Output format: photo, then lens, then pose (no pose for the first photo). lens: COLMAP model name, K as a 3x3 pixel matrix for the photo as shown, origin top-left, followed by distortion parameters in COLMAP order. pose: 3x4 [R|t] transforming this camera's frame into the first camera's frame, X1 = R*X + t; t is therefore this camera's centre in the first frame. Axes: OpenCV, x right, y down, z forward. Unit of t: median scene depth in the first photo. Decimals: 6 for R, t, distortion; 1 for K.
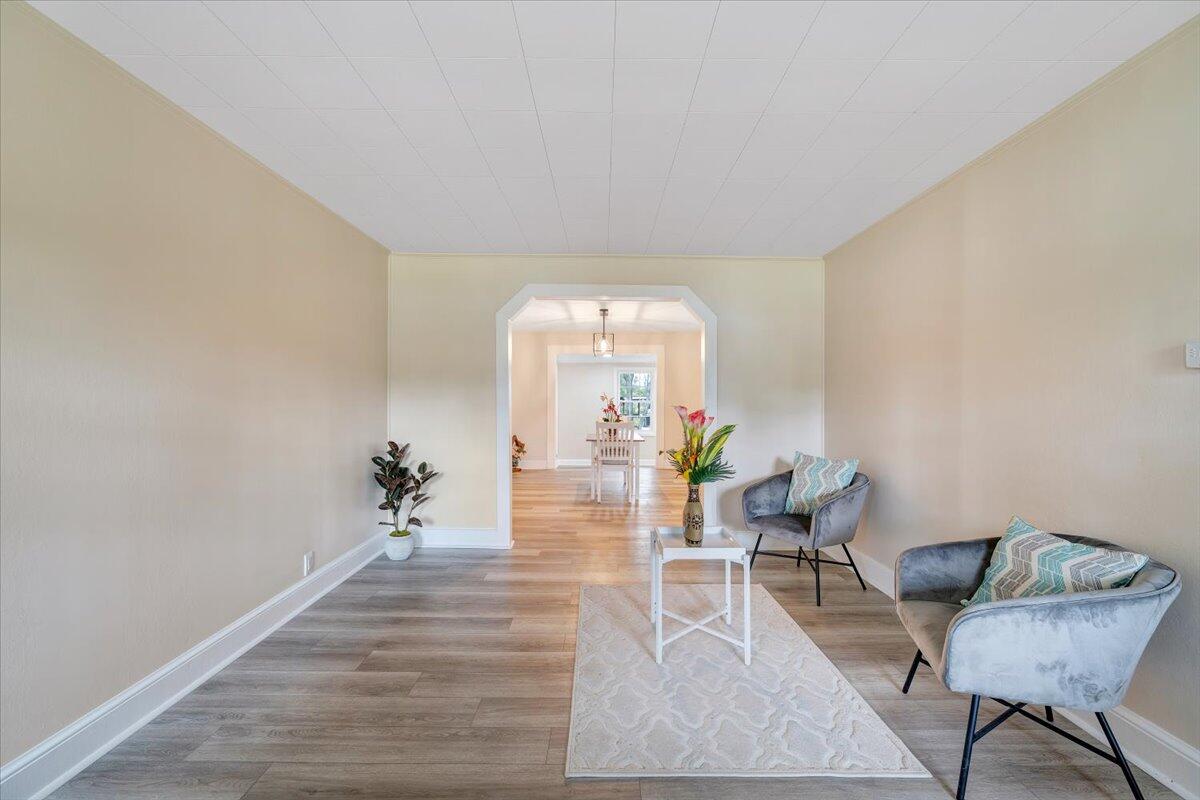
lens RADIAL K [[491.8, 0, 596.4], [0, 491.8, 402.1], [0, 0, 1]] dist [0.003267, -0.000244]
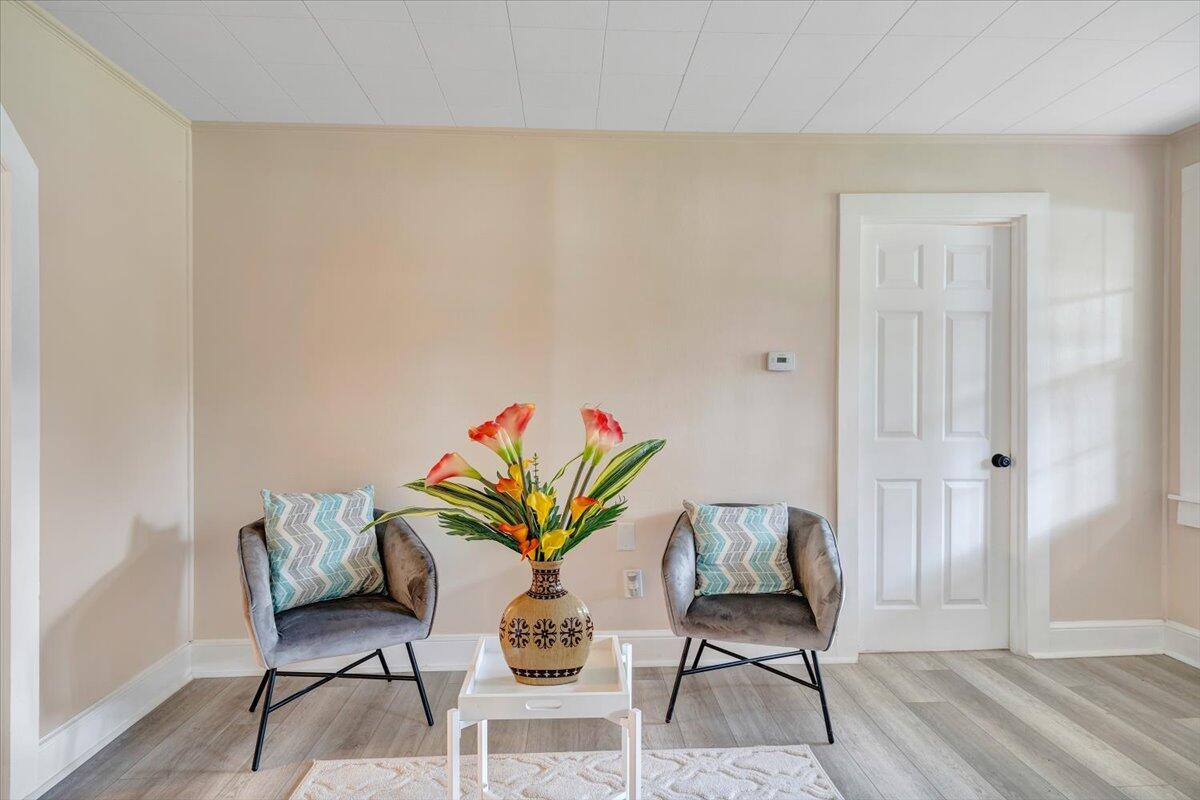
lens RADIAL K [[693.7, 0, 598.8], [0, 693.7, 399.6], [0, 0, 1]] dist [0.009402, -0.000211]
pose [[-0.056207, -0.005083, 0.998406, -0.390642], [0.005898, 0.999968, 0.005423, 0.000811], [-0.998402, 0.006193, -0.056175, 0.756666]]
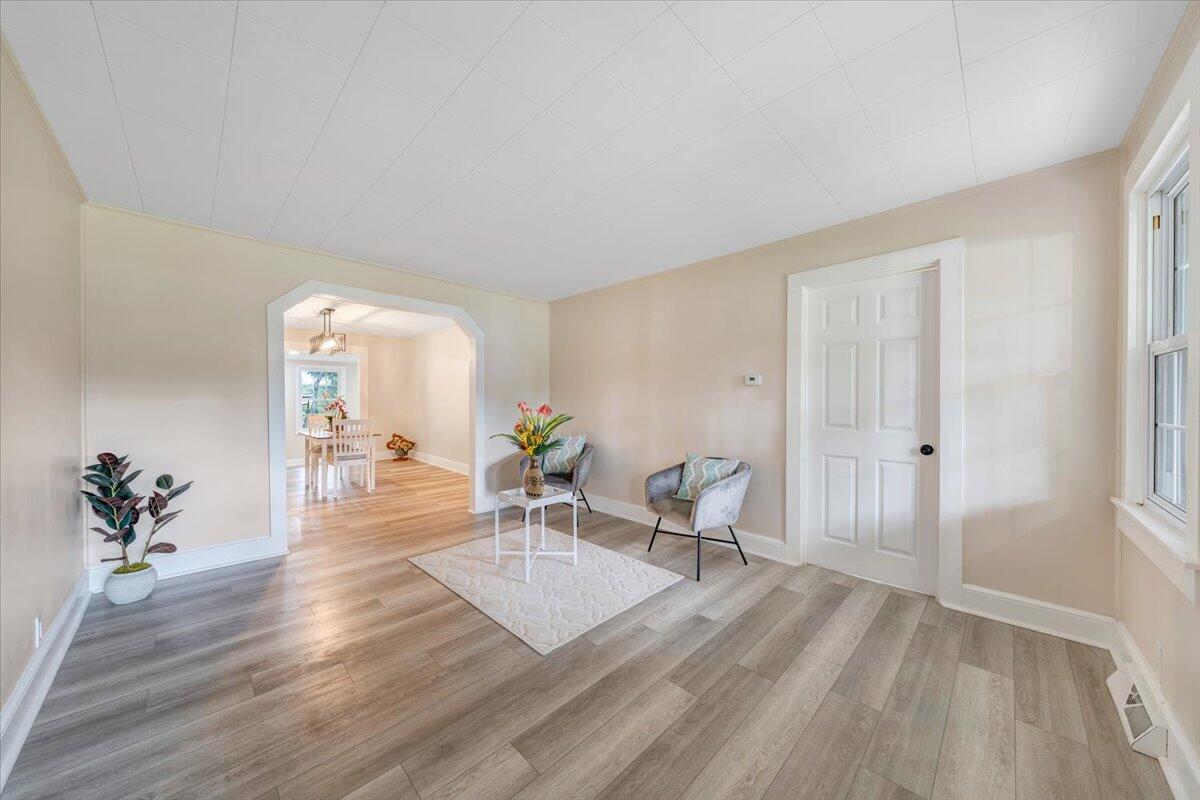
lens RADIAL K [[413.8, 0, 595.4], [0, 413.8, 398.5], [0, 0, 1]] dist [0.001962, 0.000005]
pose [[0.706655, -0.001784, 0.707556, -0.413473], [0.003663, 0.999993, -0.001136, -0.000090], [-0.707549, 0.003394, 0.706656, 0.009727]]
